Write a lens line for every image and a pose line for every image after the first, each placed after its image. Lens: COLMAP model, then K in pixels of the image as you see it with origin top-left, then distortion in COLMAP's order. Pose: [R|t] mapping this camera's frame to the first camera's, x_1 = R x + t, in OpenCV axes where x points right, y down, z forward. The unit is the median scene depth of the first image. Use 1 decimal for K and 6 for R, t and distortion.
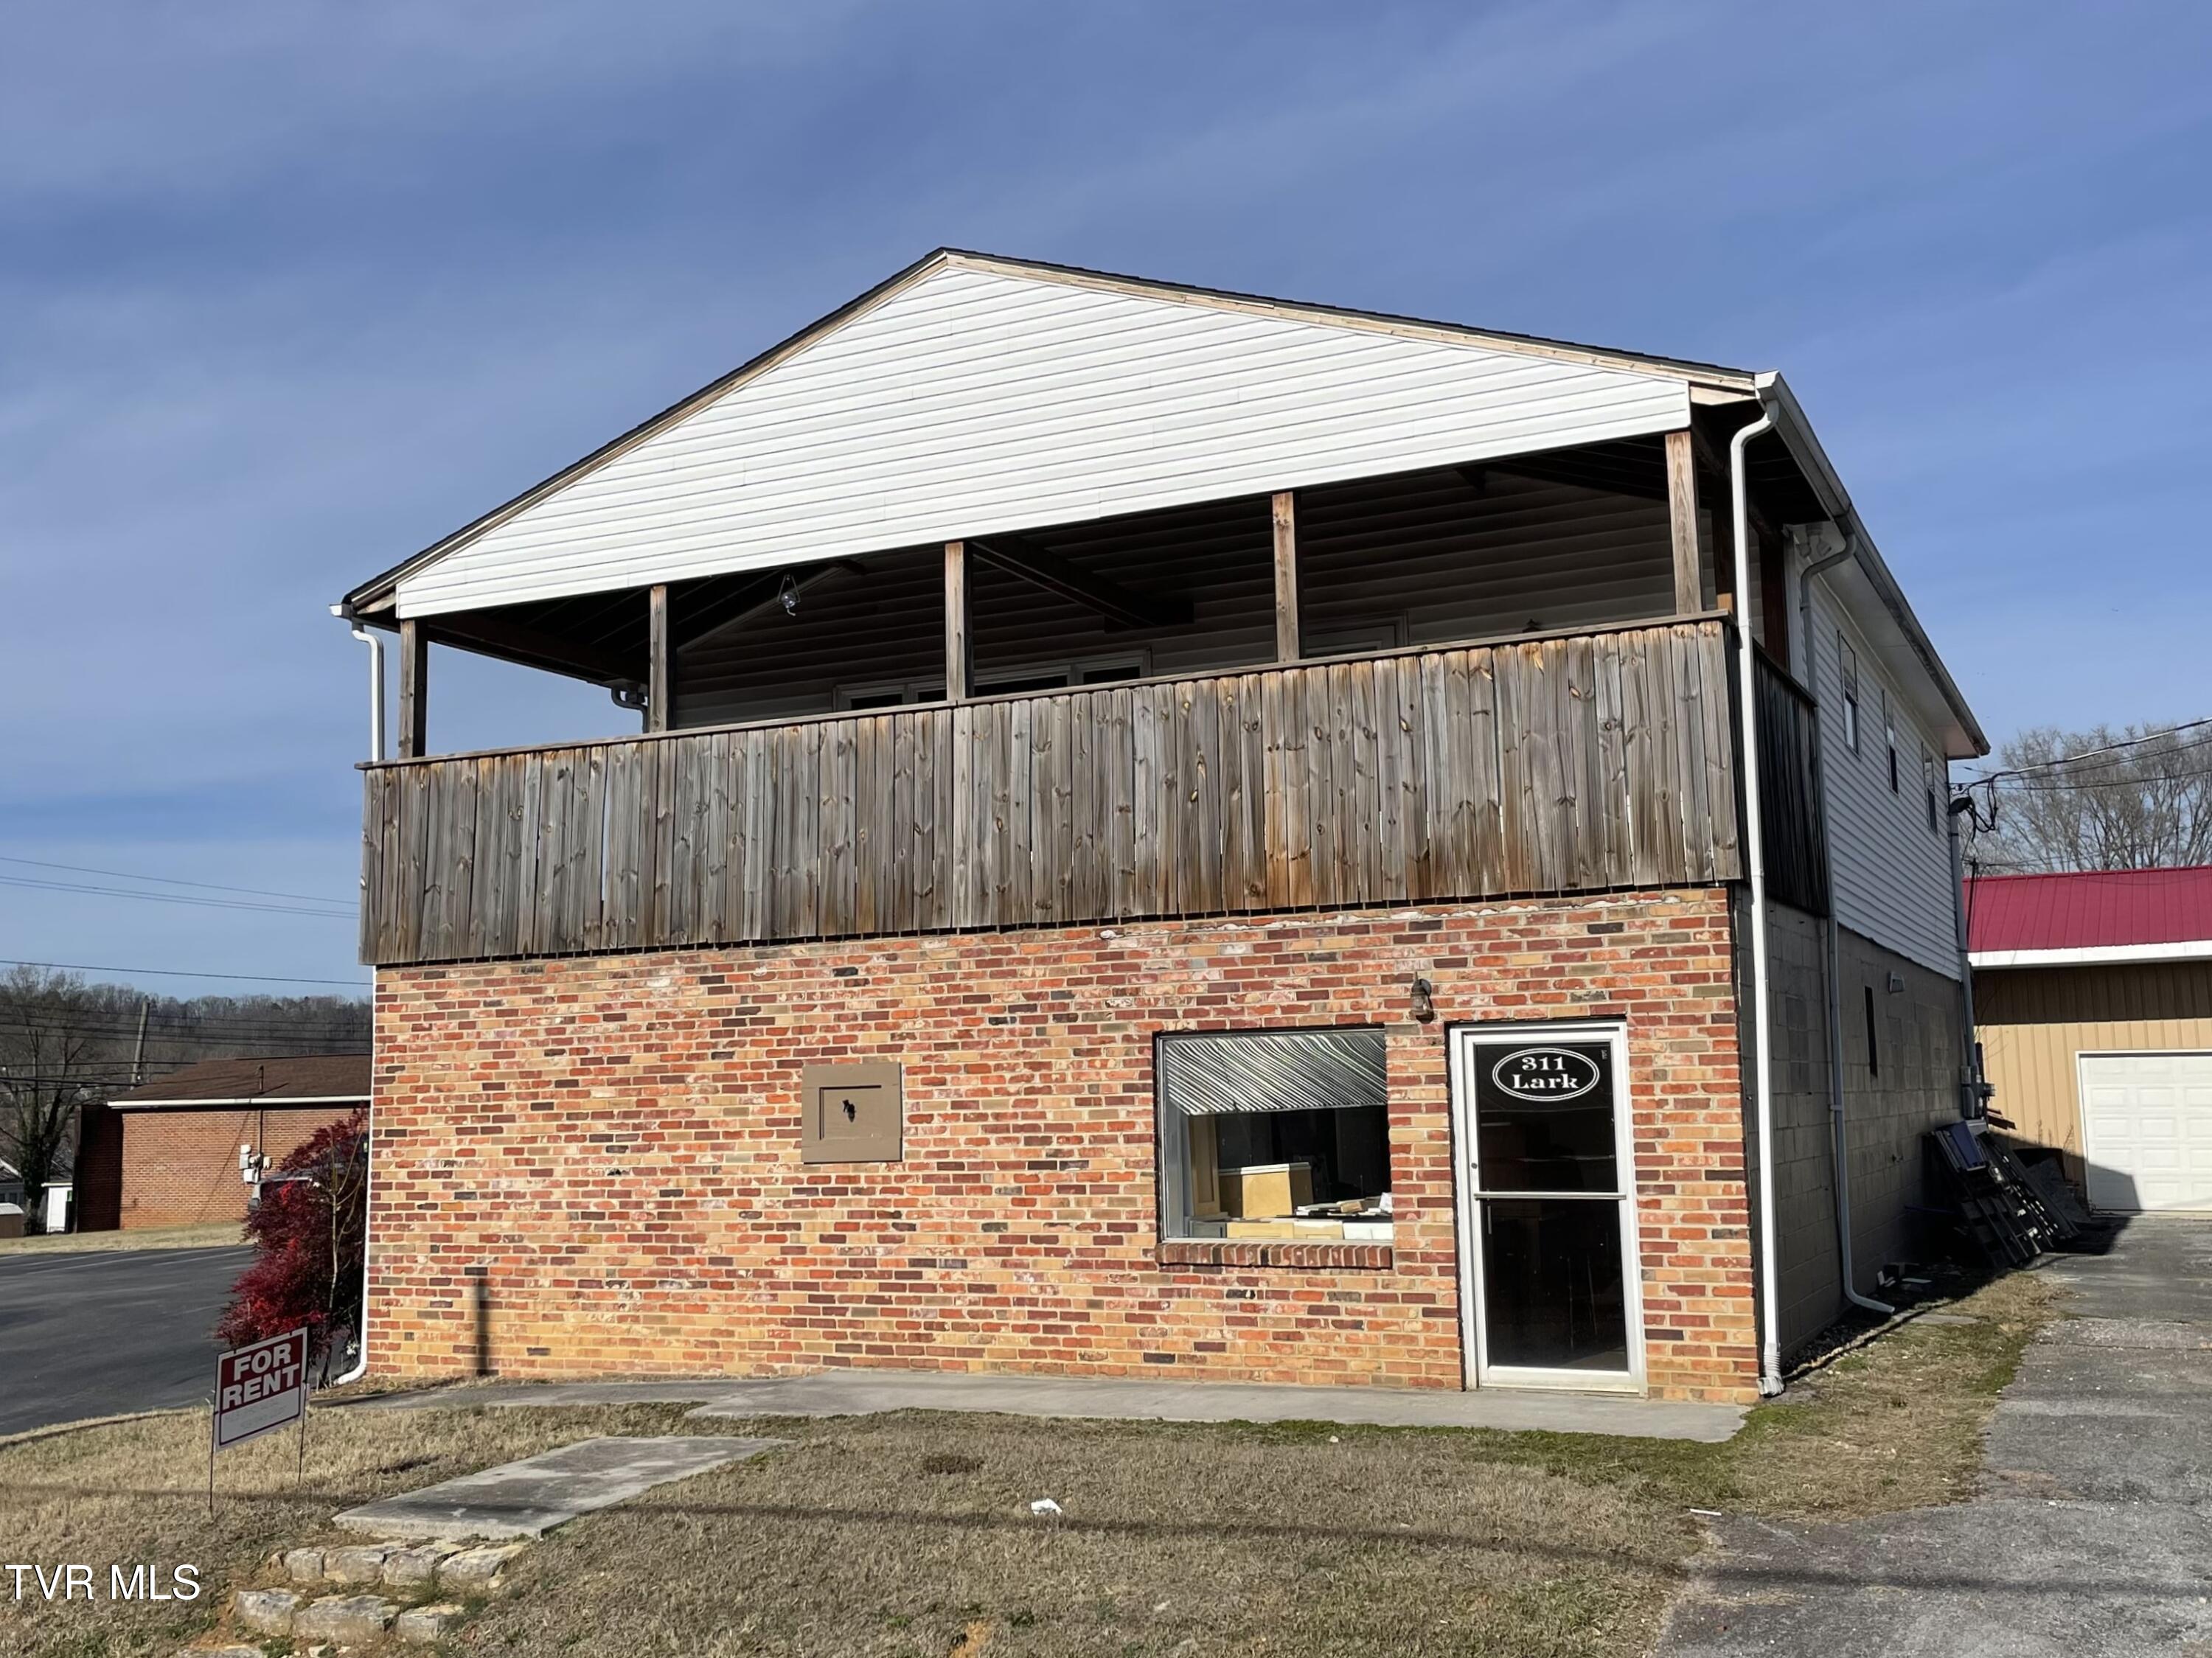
lens RADIAL K [[2252.9, 0, 1106.0], [0, 2252.9, 829.0], [0, 0, 1]] dist [0.010413, -0.000602]
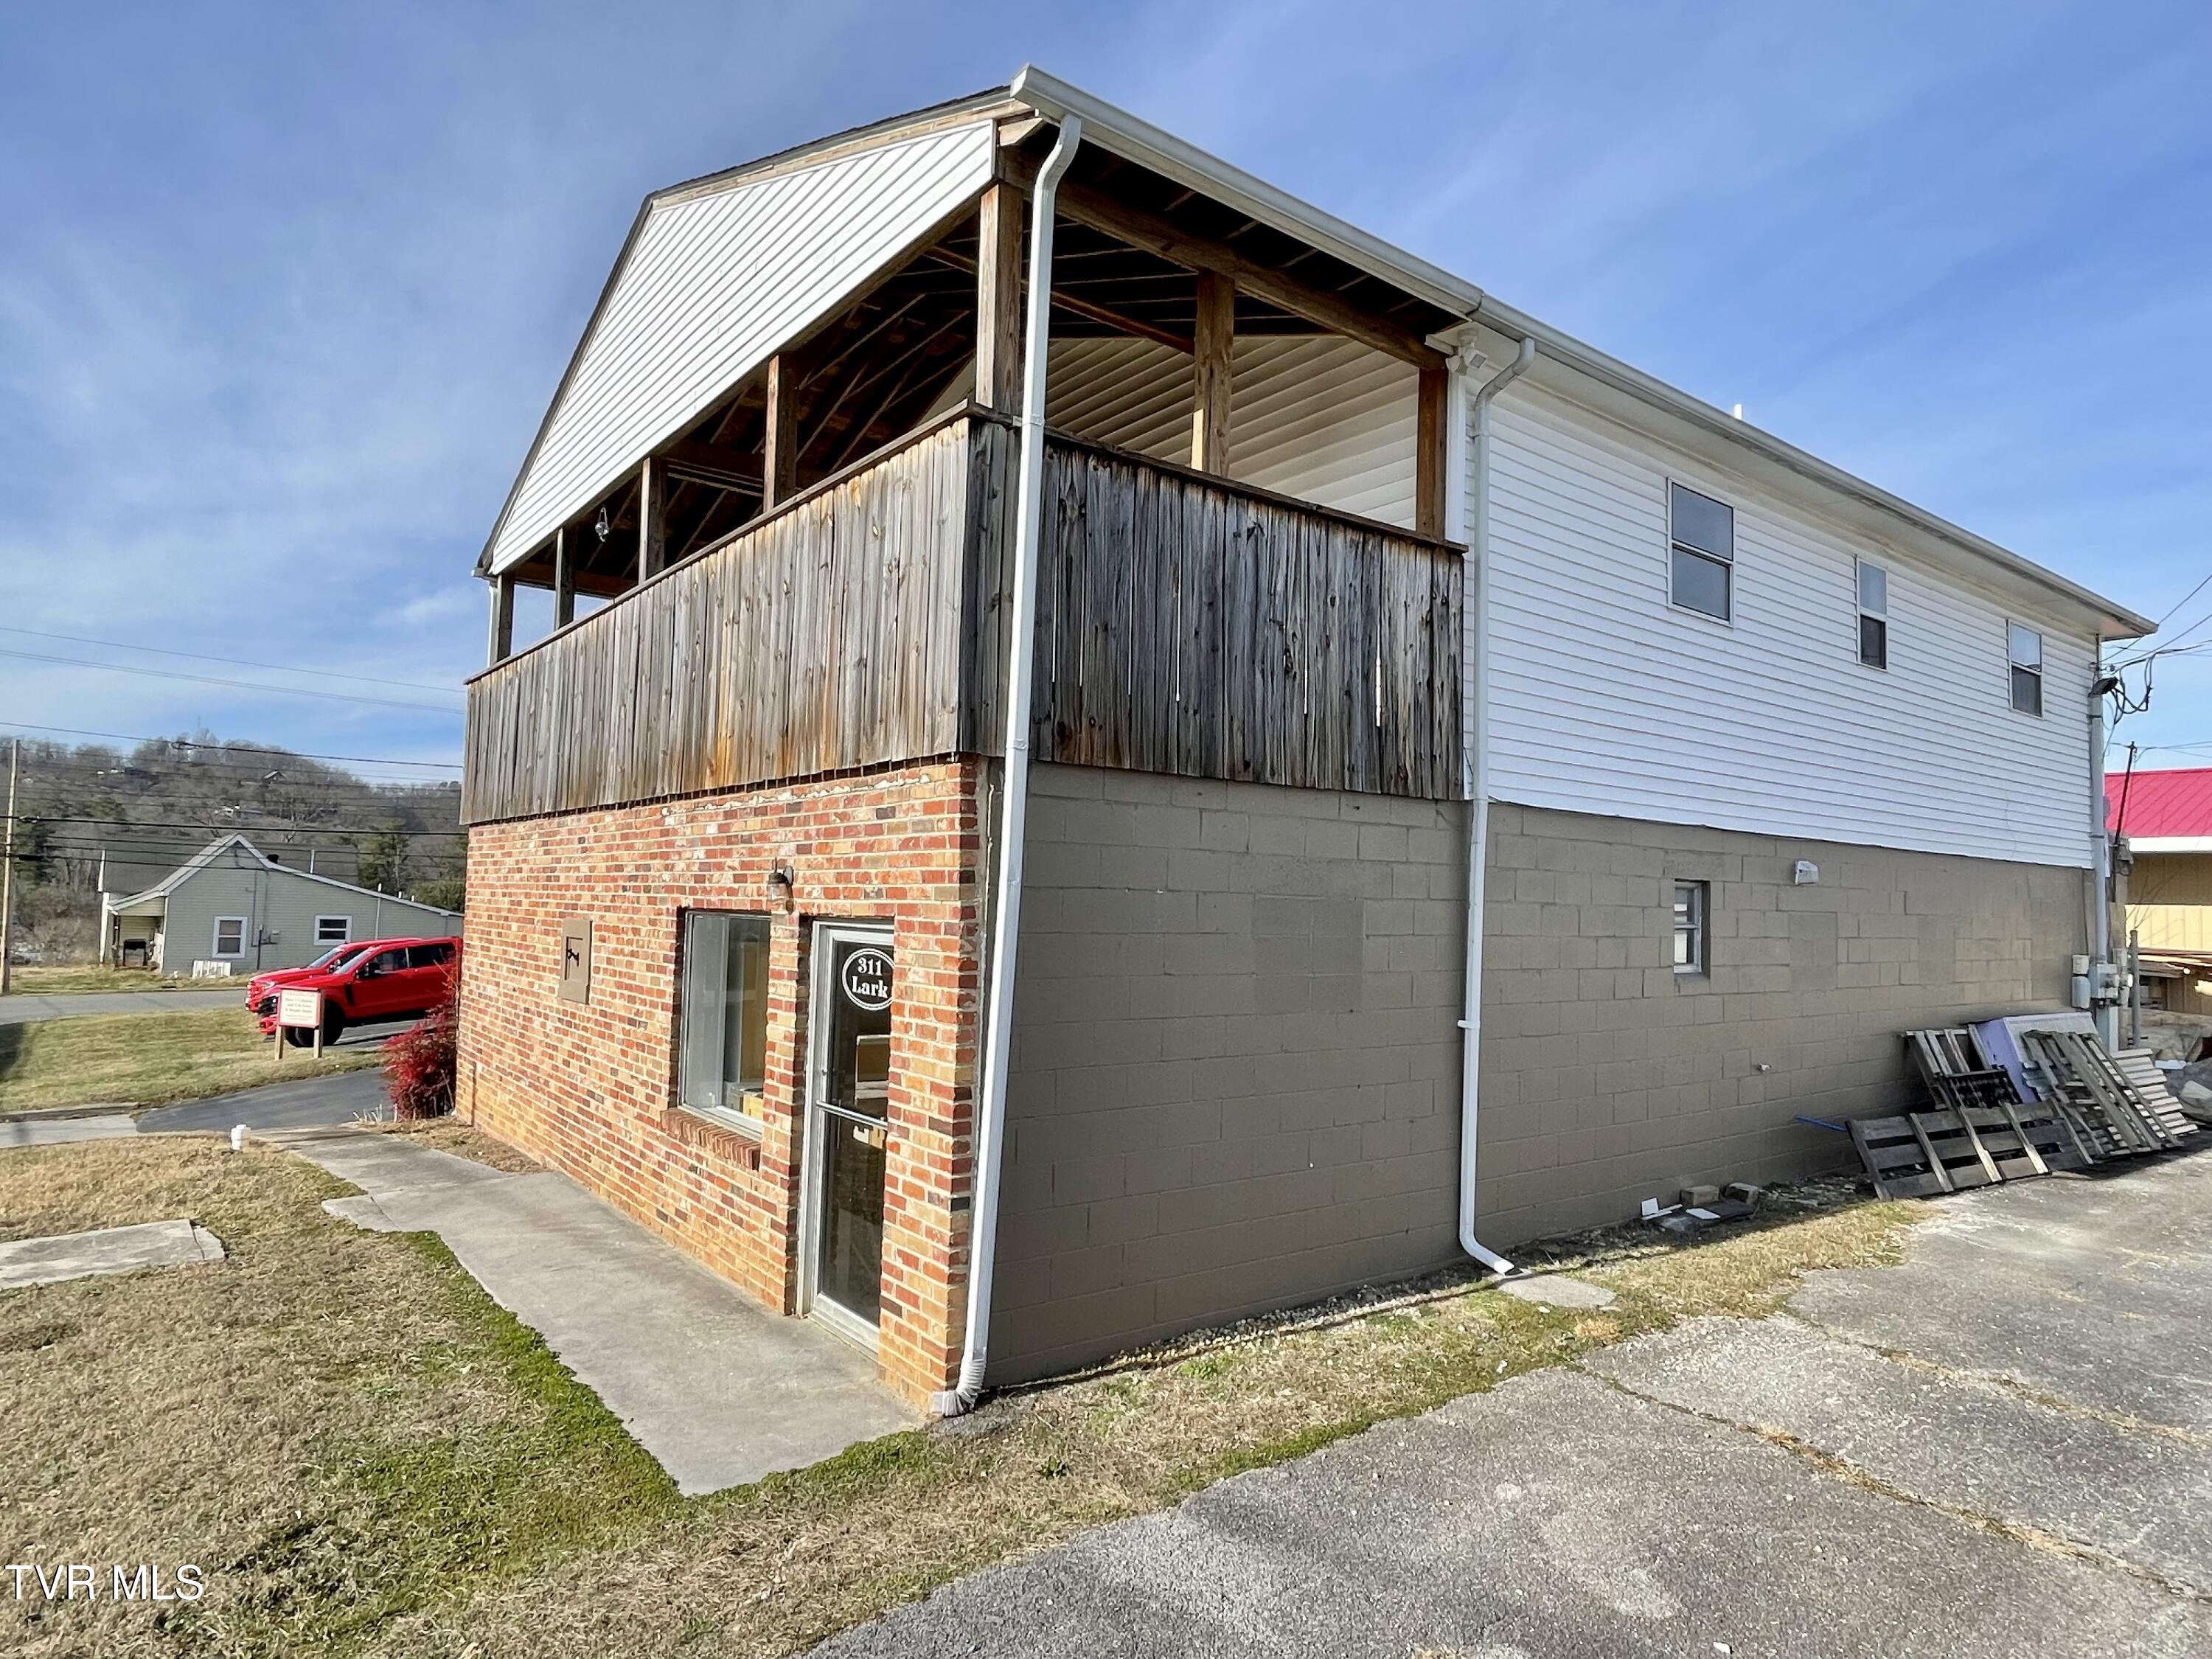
lens RADIAL K [[1321.2, 0, 1137.4], [0, 1321.2, 841.9], [0, 0, 1]] dist [-0.009497, -0.003110]
pose [[0.892411, 0.021316, -0.450721, 0.522158], [0.012530, 0.997328, 0.071976, 0.020501], [0.451050, -0.069879, 0.889759, 0.600961]]
